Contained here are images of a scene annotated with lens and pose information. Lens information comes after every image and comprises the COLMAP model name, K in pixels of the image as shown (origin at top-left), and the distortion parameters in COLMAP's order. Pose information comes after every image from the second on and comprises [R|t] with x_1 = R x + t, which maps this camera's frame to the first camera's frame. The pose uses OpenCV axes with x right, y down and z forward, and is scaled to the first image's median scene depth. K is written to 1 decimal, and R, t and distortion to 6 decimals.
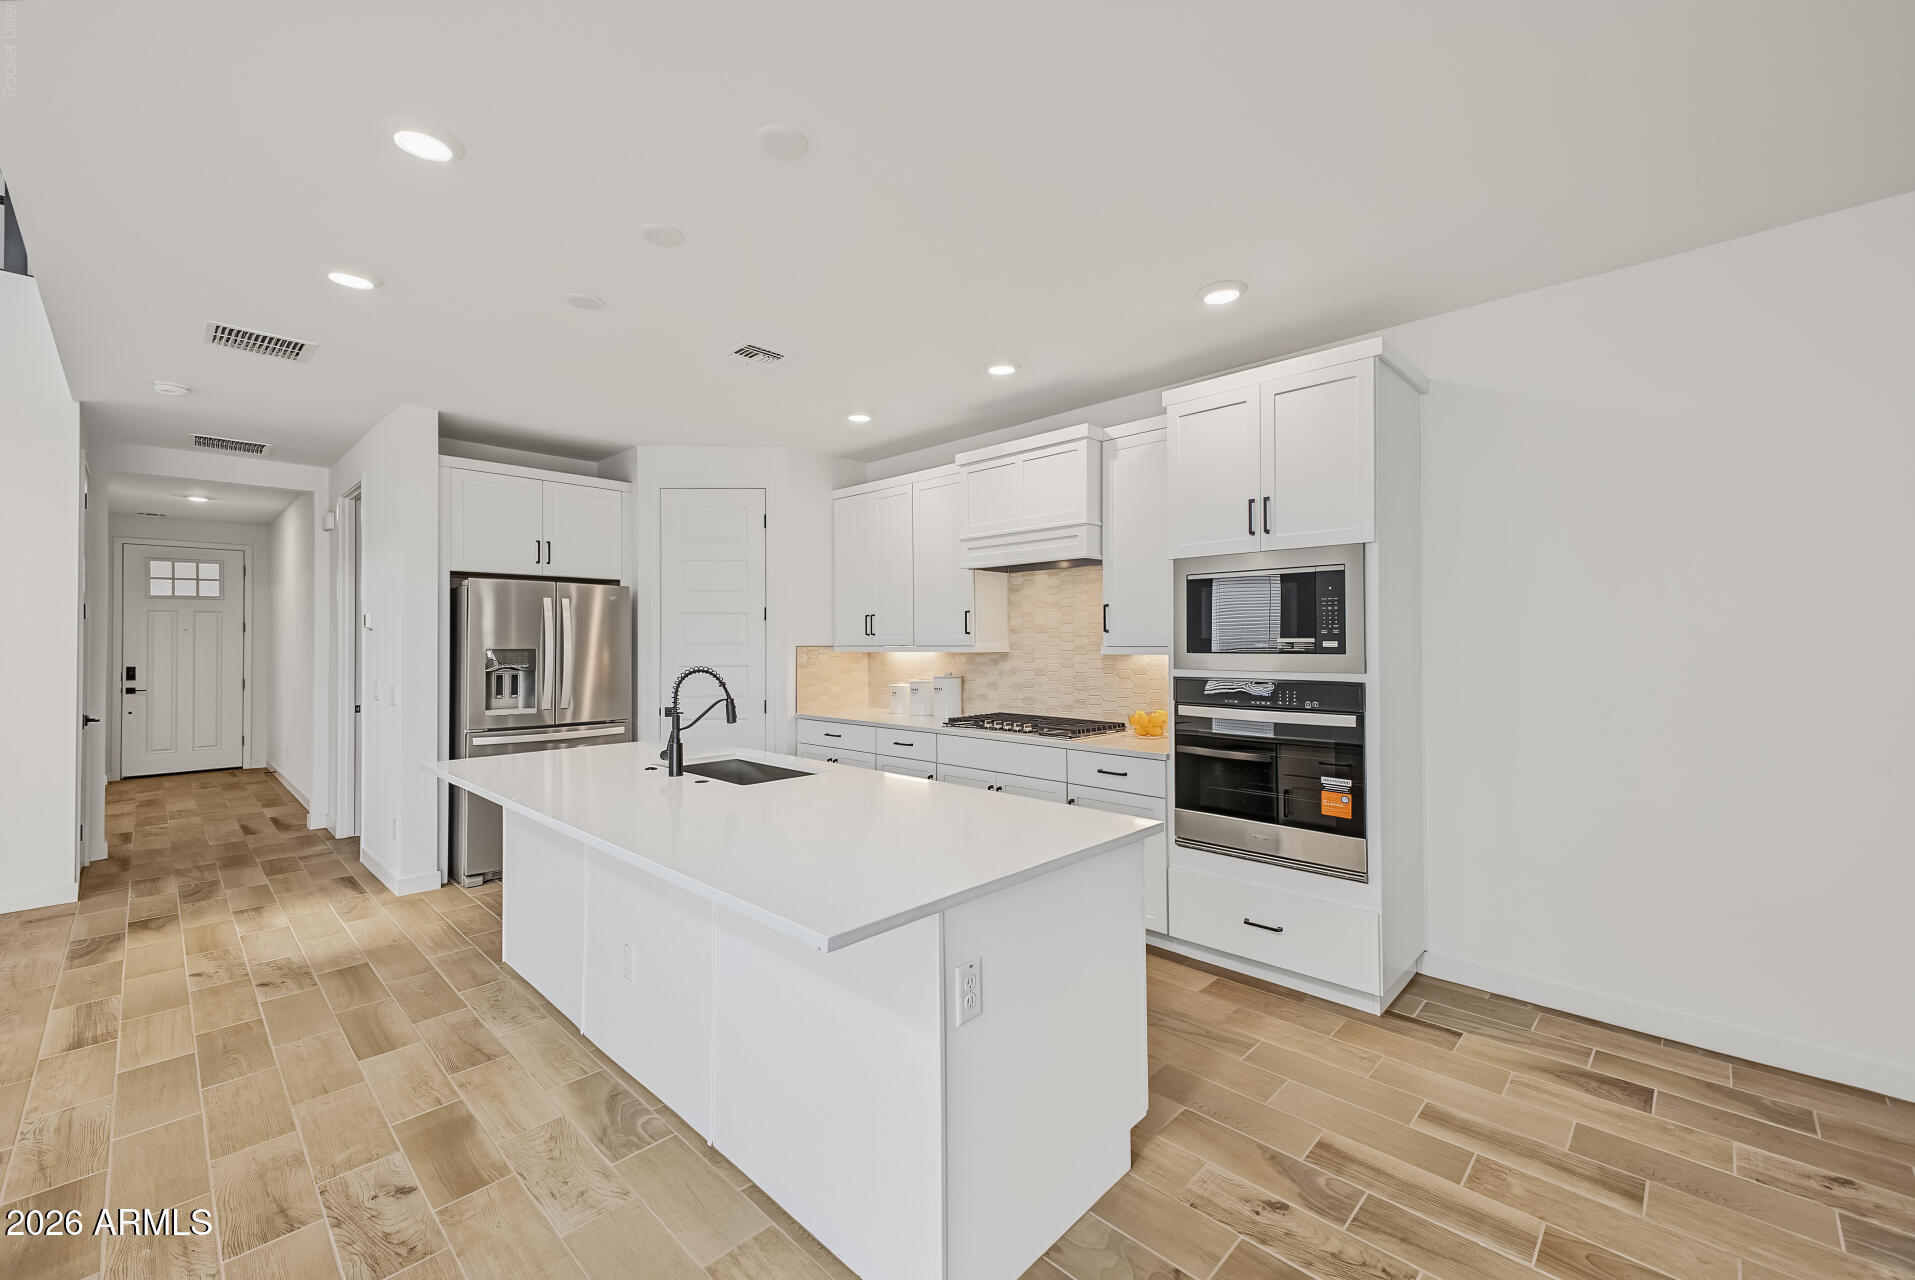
lens RADIAL K [[785.1, 0, 957.5], [0, 785.1, 640.0], [0, 0, 1]] dist [0.012086, 0.000077]
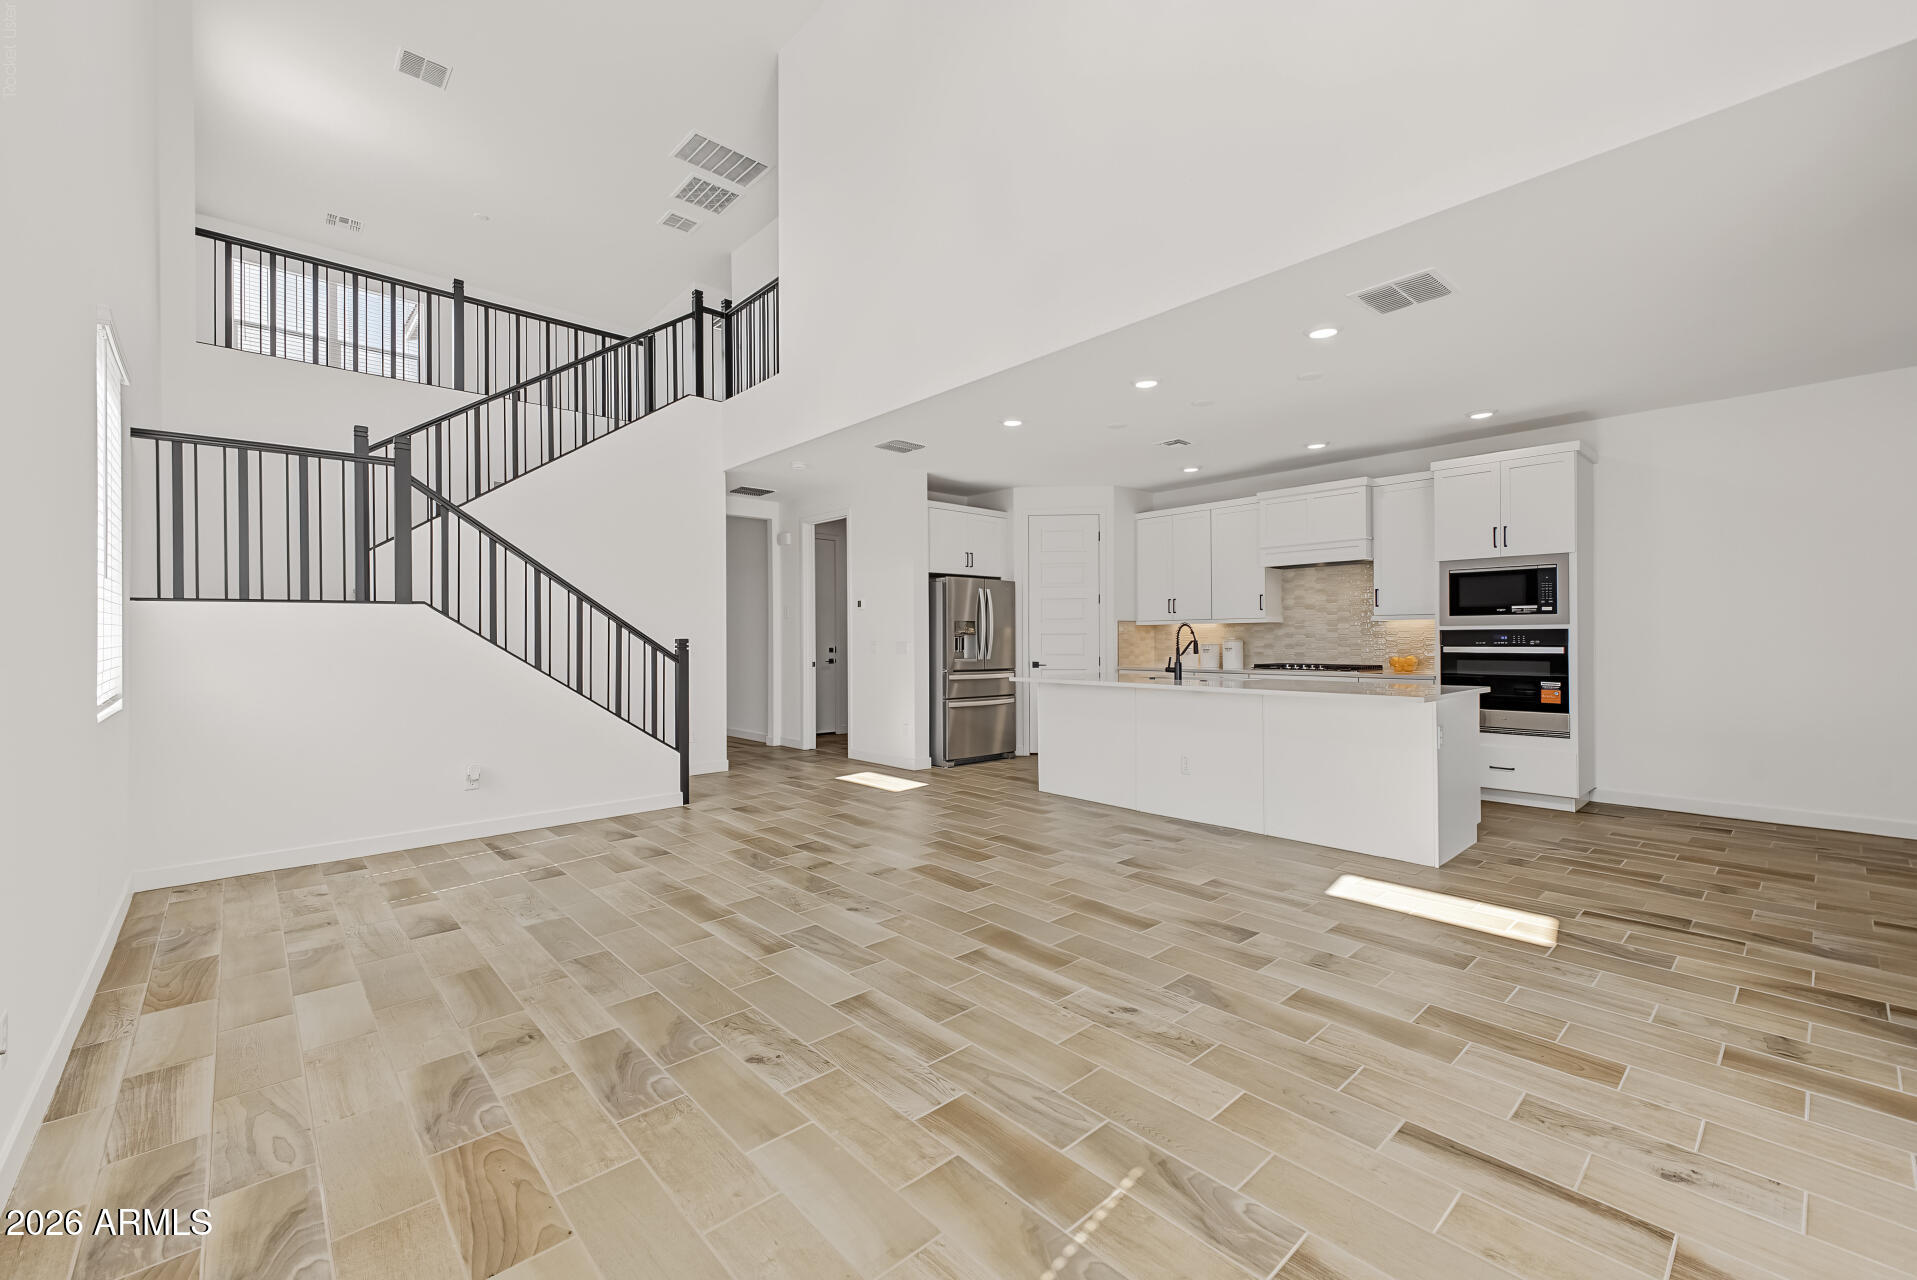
lens RADIAL K [[769.6, 0, 958.5], [0, 769.6, 640.0], [0, 0, 1]] dist [-0.000643, 0.000113]
pose [[0.996107, -0.002402, -0.088117, -0.614135], [0.003106, 0.999964, 0.007862, 0.051023], [0.088095, -0.008105, 0.996079, -0.753453]]
